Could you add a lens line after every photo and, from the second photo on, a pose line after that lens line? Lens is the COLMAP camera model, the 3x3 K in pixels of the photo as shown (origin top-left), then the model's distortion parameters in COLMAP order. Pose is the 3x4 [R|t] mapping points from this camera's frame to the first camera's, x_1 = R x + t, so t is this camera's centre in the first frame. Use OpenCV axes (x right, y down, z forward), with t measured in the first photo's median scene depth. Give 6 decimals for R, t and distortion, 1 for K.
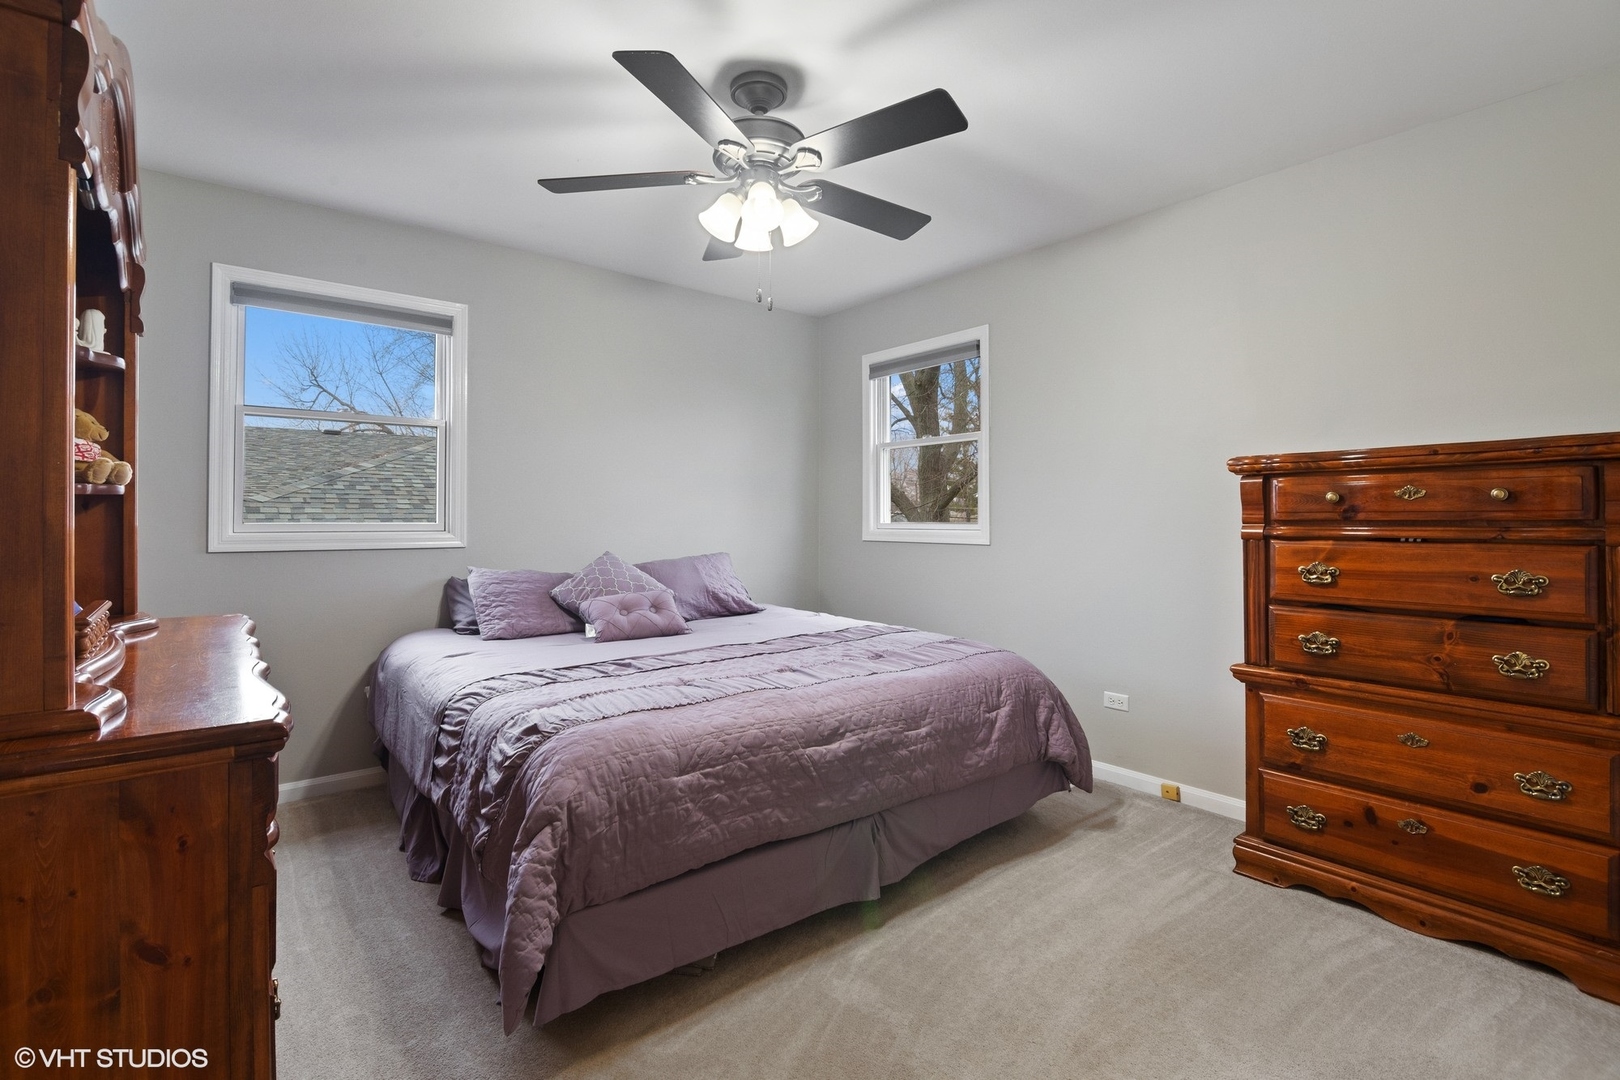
lens RADIAL K [[744.3, 0, 798.7], [0, 744.3, 527.2], [0, 0, 1]] dist [-0.002958, -0.000523]
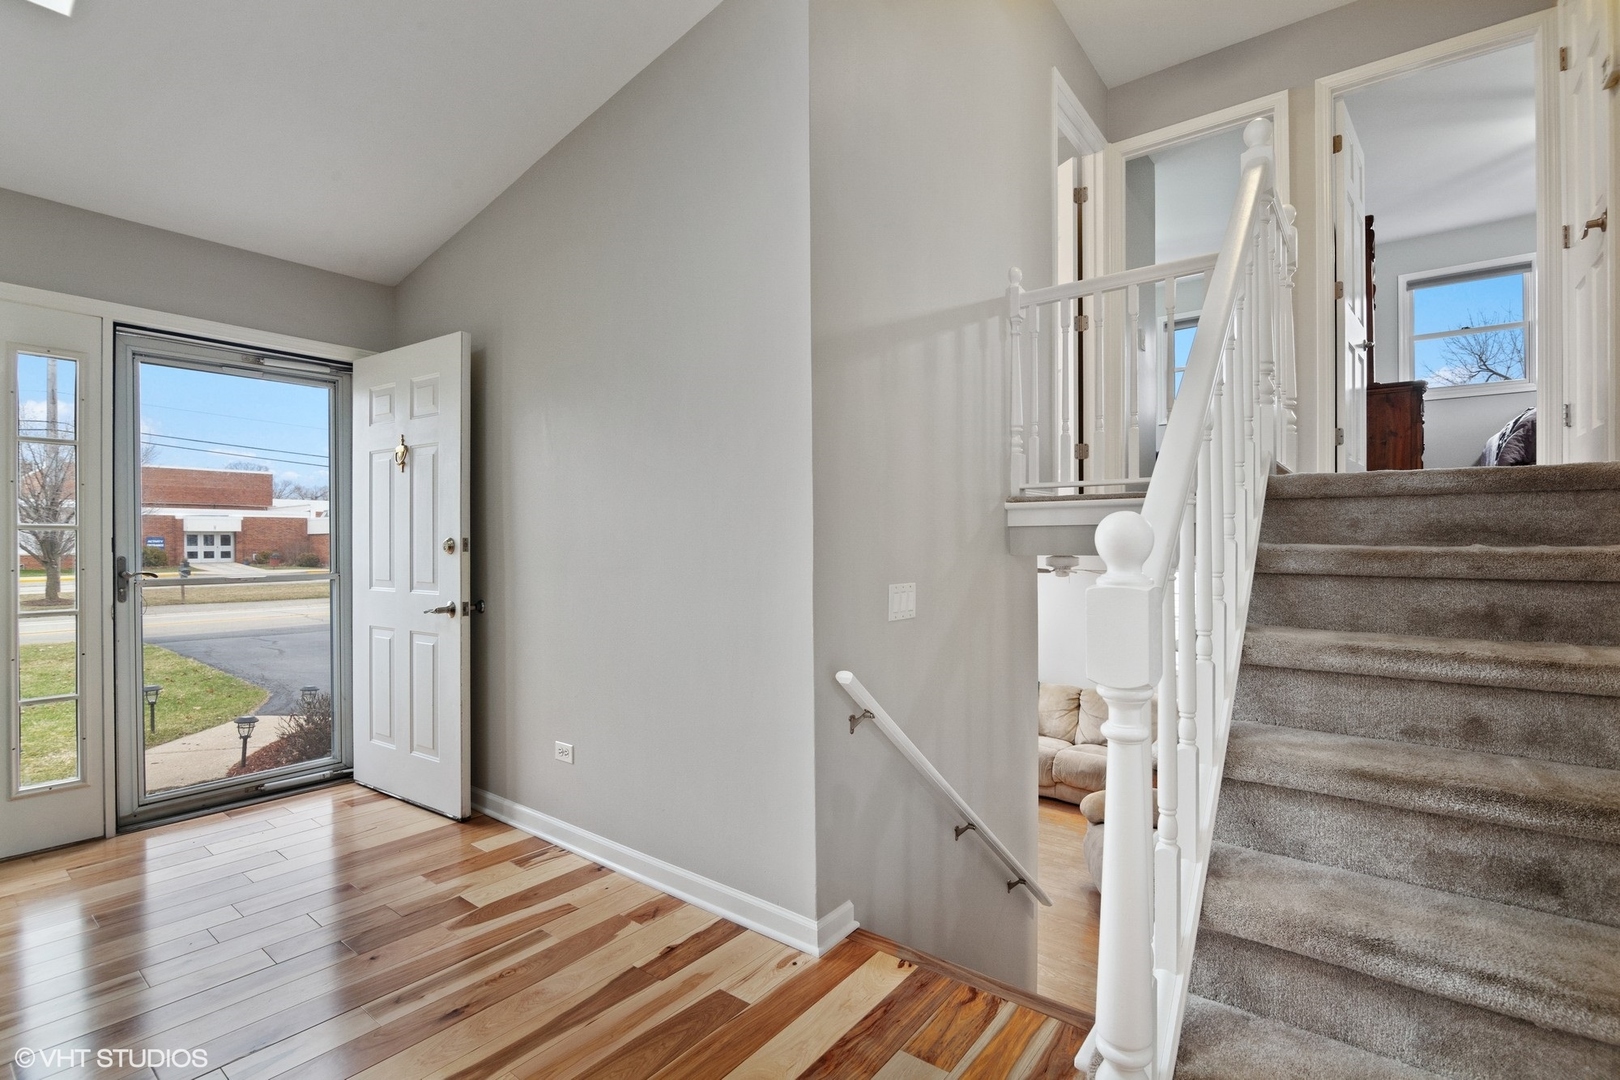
lens RADIAL K [[744.3, 0, 798.7], [0, 744.3, 527.2], [0, 0, 1]] dist [-0.002958, -0.000523]
pose [[0.234491, -0.021397, -0.971883, 0.247154], [-0.012051, 0.999617, -0.024916, 0.124578], [0.972044, 0.017555, 0.234143, -0.332086]]
